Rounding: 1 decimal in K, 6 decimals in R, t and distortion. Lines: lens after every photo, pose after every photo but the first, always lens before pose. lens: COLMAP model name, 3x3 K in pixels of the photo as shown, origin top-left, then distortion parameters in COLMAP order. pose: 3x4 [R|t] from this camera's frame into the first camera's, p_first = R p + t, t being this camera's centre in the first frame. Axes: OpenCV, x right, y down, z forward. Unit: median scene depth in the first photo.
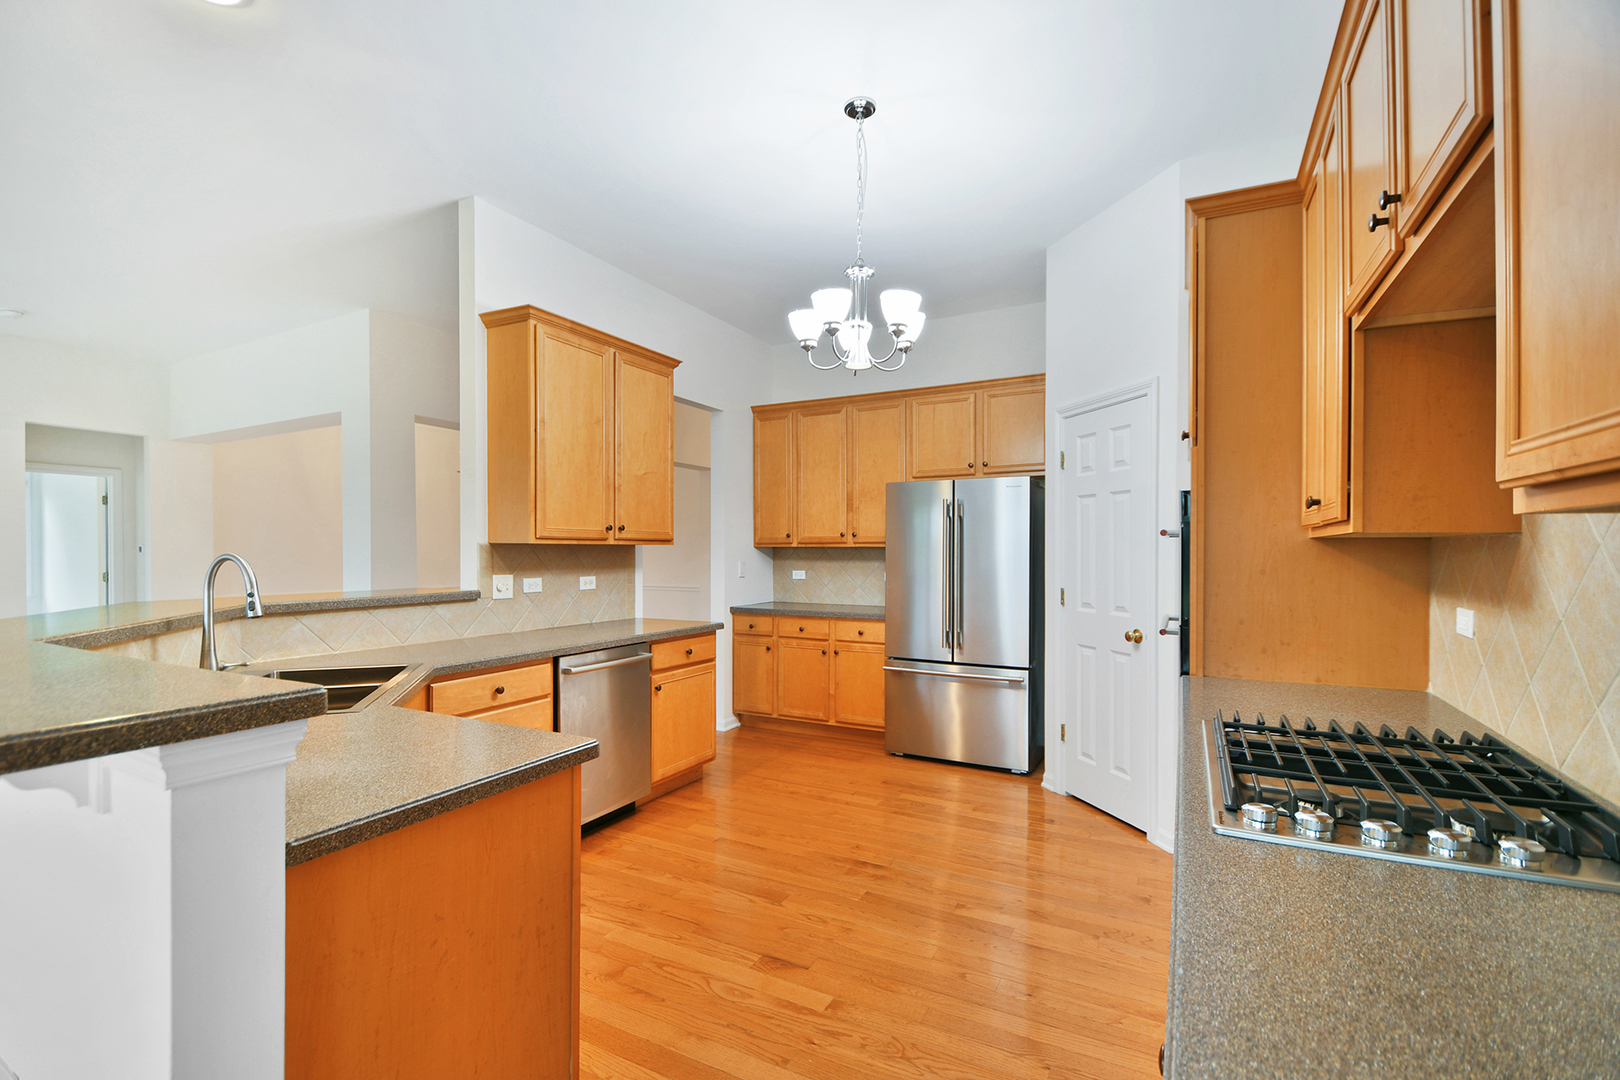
lens RADIAL K [[730.8, 0, 807.8], [0, 730.8, 550.2], [0, 0, 1]] dist [0.000488, -0.000089]
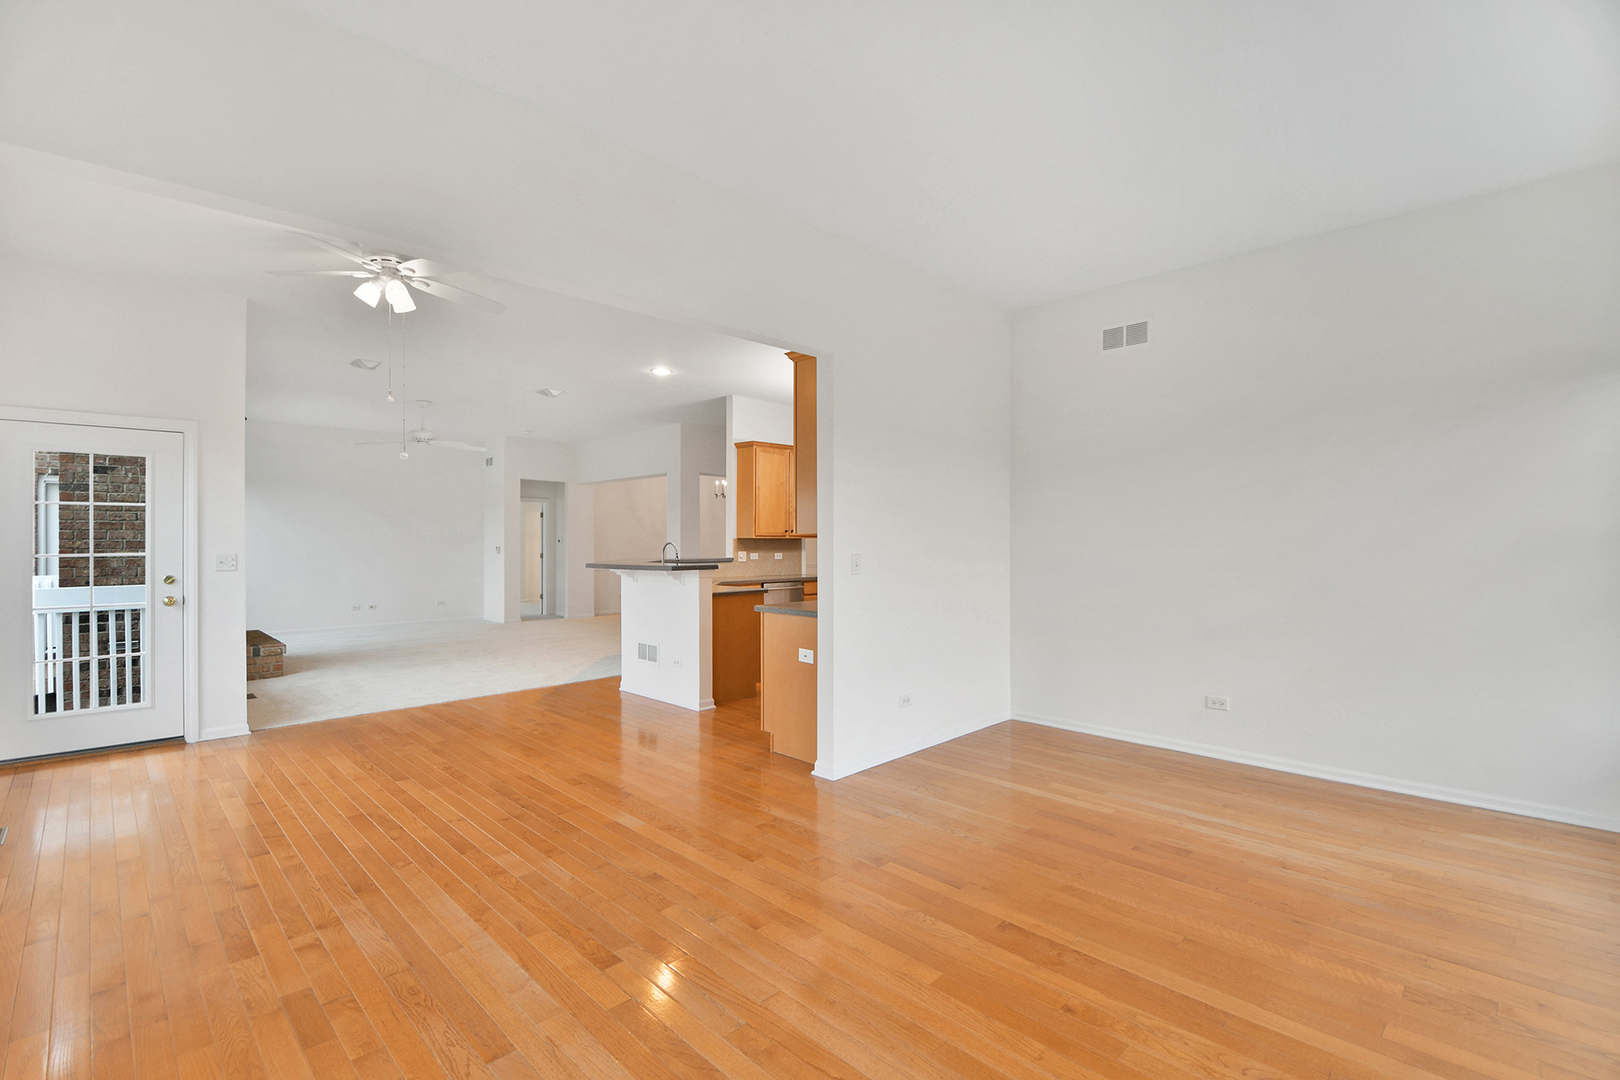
lens RADIAL K [[708.9, 0, 794.4], [0, 708.9, 544.6], [0, 0, 1]] dist [-0.020114, -0.000190]
pose [[0.953982, 0.002742, -0.299852, 0.405825], [-0.002200, 0.999995, 0.002146, 0.006843], [0.299856, -0.001388, 0.953983, -1.073339]]
